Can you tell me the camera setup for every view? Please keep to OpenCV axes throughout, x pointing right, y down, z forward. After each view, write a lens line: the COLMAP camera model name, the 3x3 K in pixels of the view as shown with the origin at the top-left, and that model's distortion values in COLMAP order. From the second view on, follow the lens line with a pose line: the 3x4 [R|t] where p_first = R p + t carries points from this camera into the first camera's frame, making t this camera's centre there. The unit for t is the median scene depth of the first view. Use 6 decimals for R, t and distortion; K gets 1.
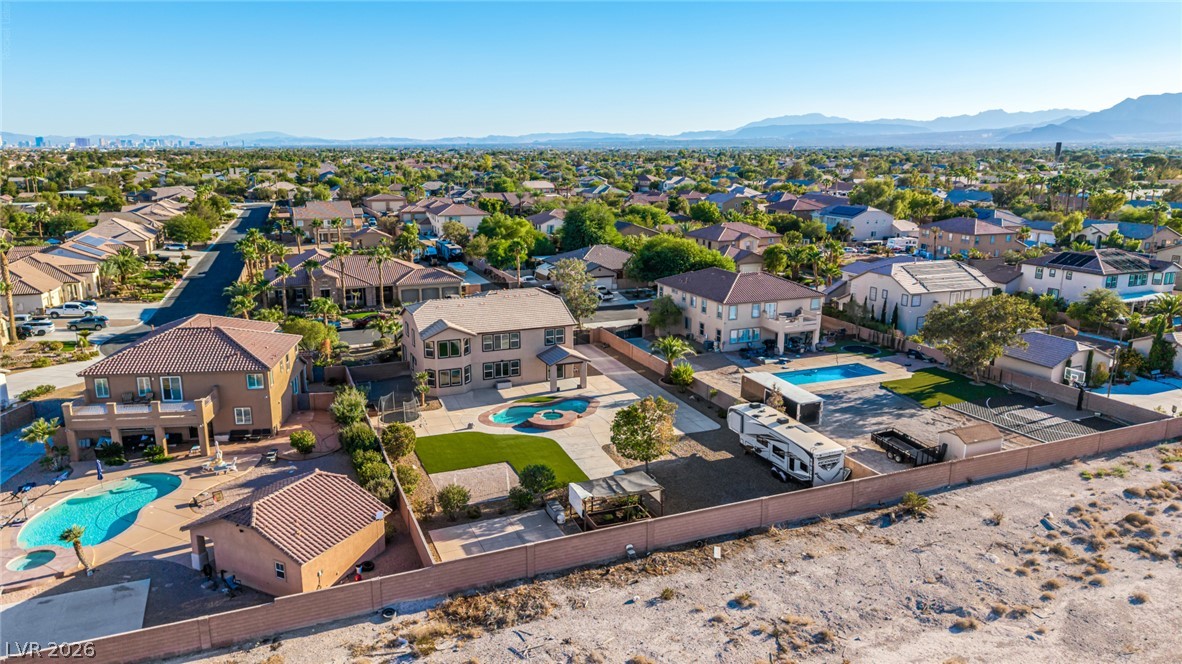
lens RADIAL K [[785.1, 0, 588.4], [0, 785.1, 328.9], [0, 0, 1]] dist [0.039787, -0.042805]
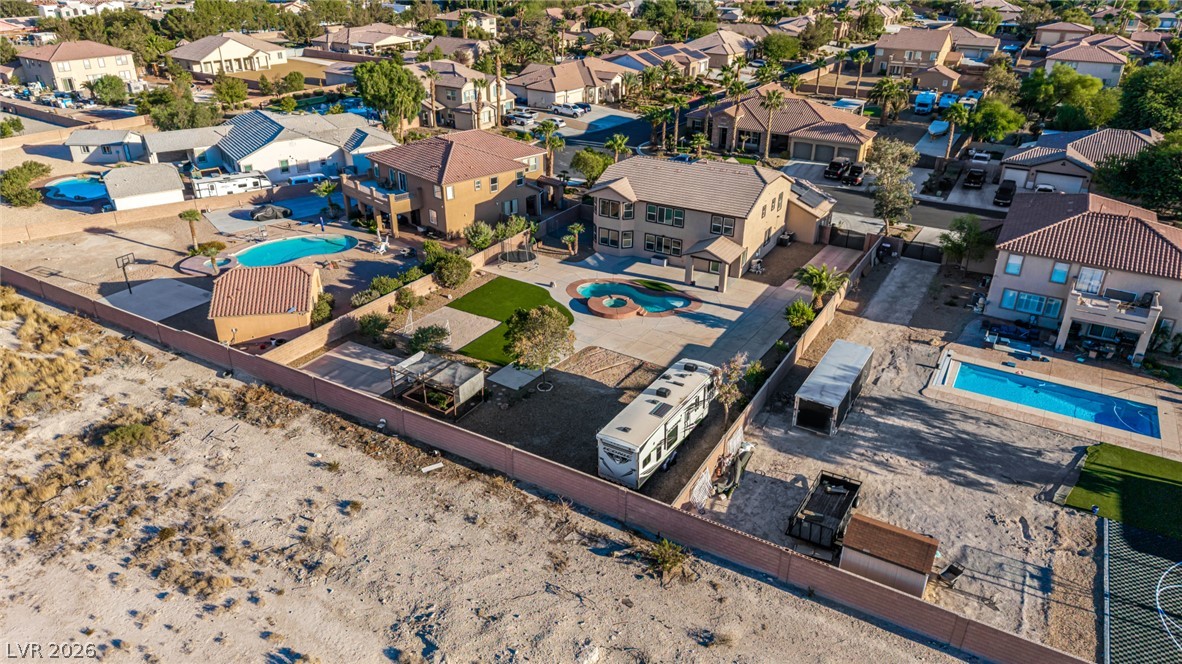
lens RADIAL K [[785.1, 0, 588.4], [0, 785.1, 328.9], [0, 0, 1]] dist [0.039787, -0.042805]
pose [[0.595615, 0.357005, -0.719576, 0.684621], [-0.188492, 0.932913, 0.306828, -0.156353], [0.780841, -0.047117, 0.622950, 0.416218]]
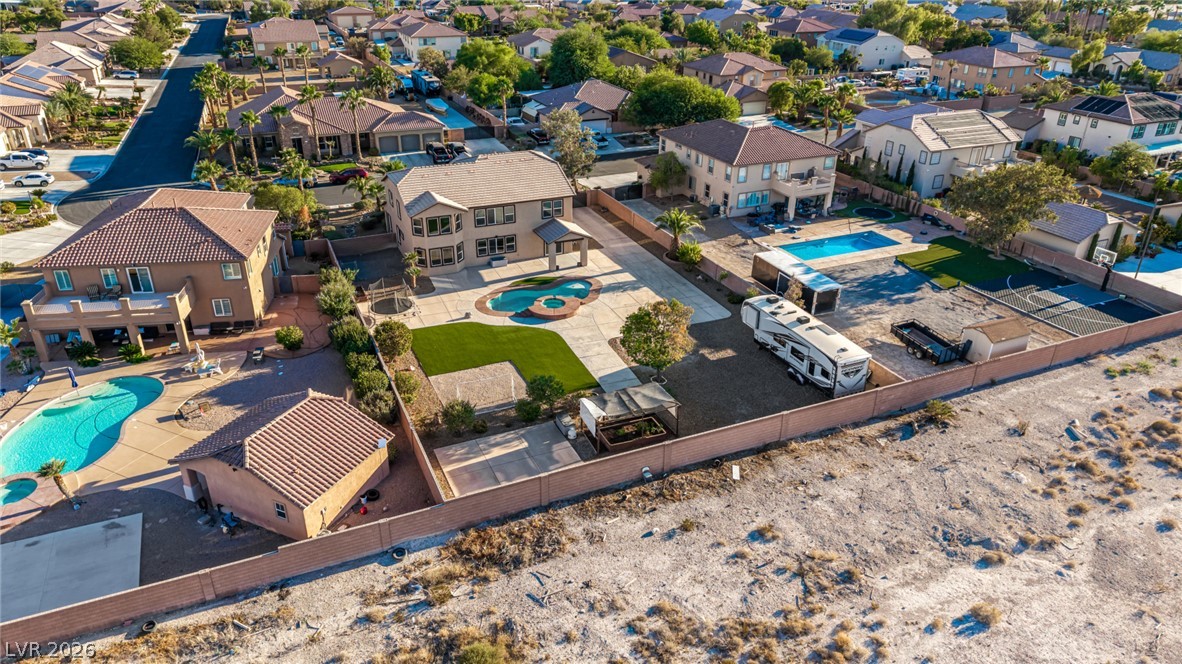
lens RADIAL K [[785.1, 0, 588.4], [0, 785.1, 328.9], [0, 0, 1]] dist [0.039787, -0.042805]
pose [[0.999710, -0.003880, 0.023751, -0.029224], [-0.001650, 0.973550, 0.228467, -0.080077], [-0.024009, -0.228440, 0.973262, 0.081085]]
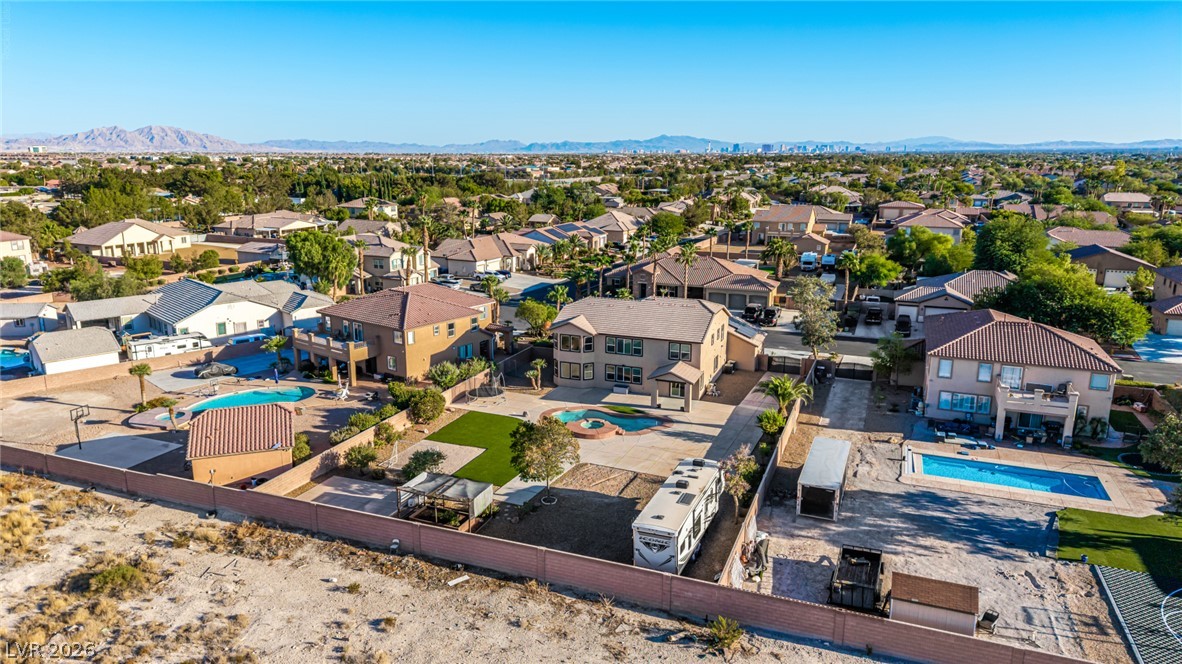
lens RADIAL K [[785.1, 0, 588.4], [0, 785.1, 328.9], [0, 0, 1]] dist [0.039787, -0.042805]
pose [[0.715111, 0.155613, -0.681469, 0.650776], [-0.159840, 0.985478, 0.057303, -0.067882], [0.680490, 0.067948, 0.729600, 0.298913]]
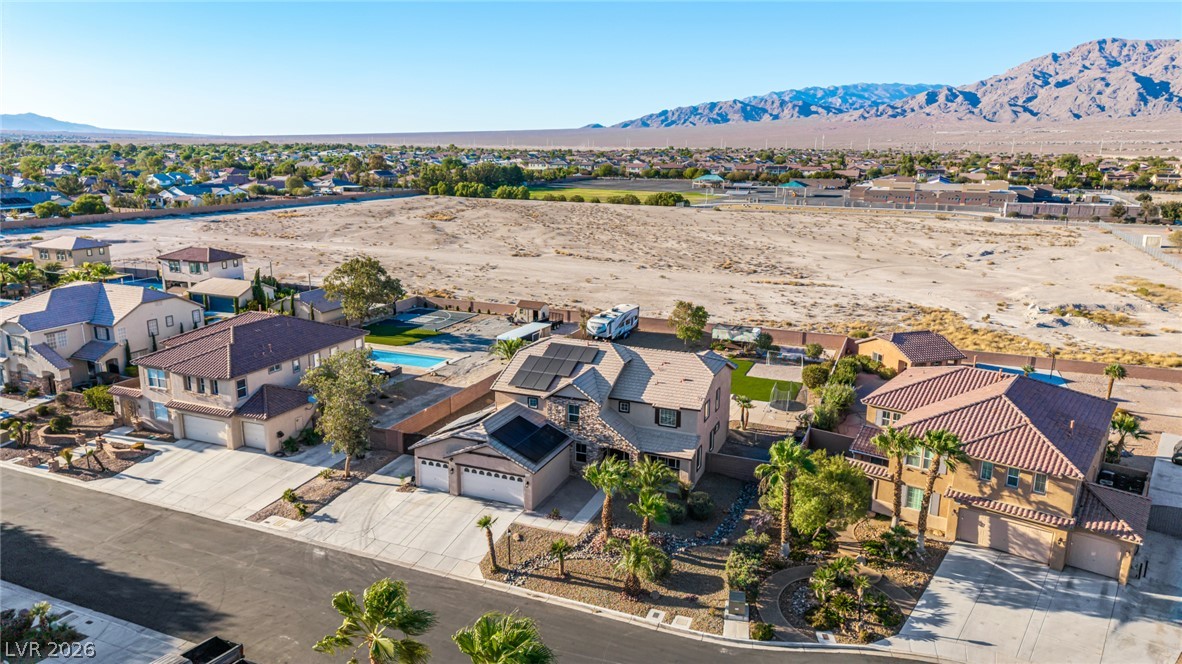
lens RADIAL K [[785.1, 0, 588.4], [0, 785.1, 328.9], [0, 0, 1]] dist [0.039787, -0.042805]
pose [[-0.701096, -0.174004, 0.691511, -0.816496], [0.151584, 0.911236, 0.382978, -0.459754], [-0.696769, 0.373326, -0.612487, 1.919428]]
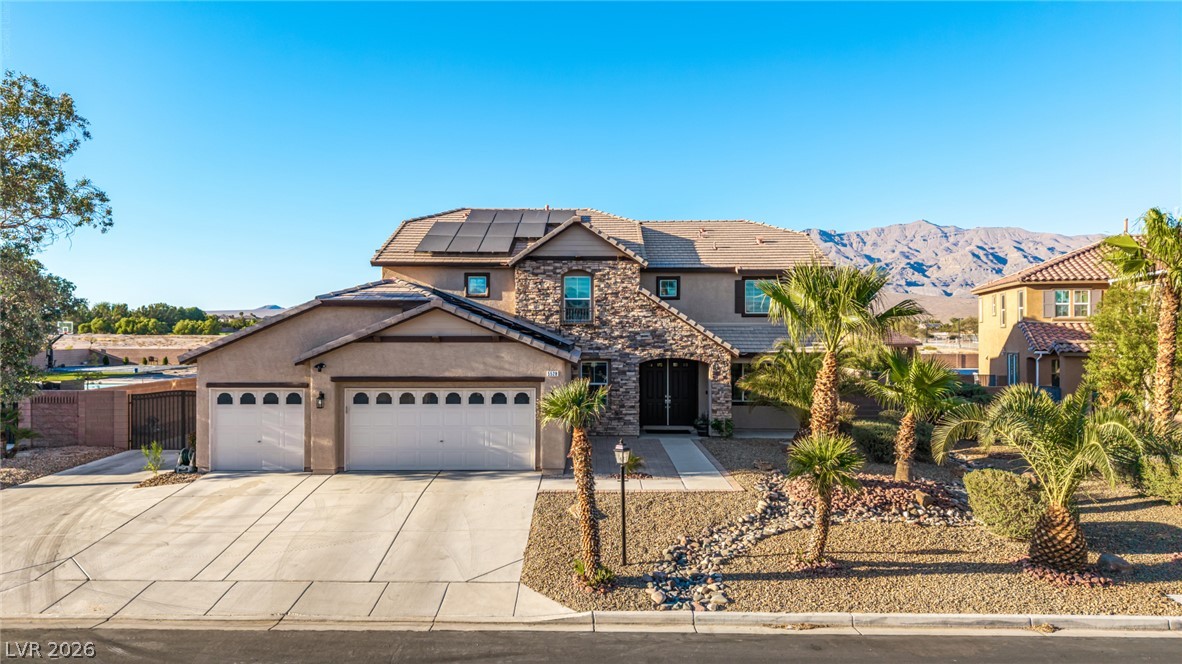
lens RADIAL K [[787.5, 0, 591.0], [0, 787.5, 332.0], [0, 0, 1]] dist [0.029925, -0.029385]
pose [[-0.920084, -0.010725, 0.391573, -0.367522], [0.081906, 0.972262, 0.219086, -0.099239], [-0.383061, 0.233650, -0.893684, 1.788449]]
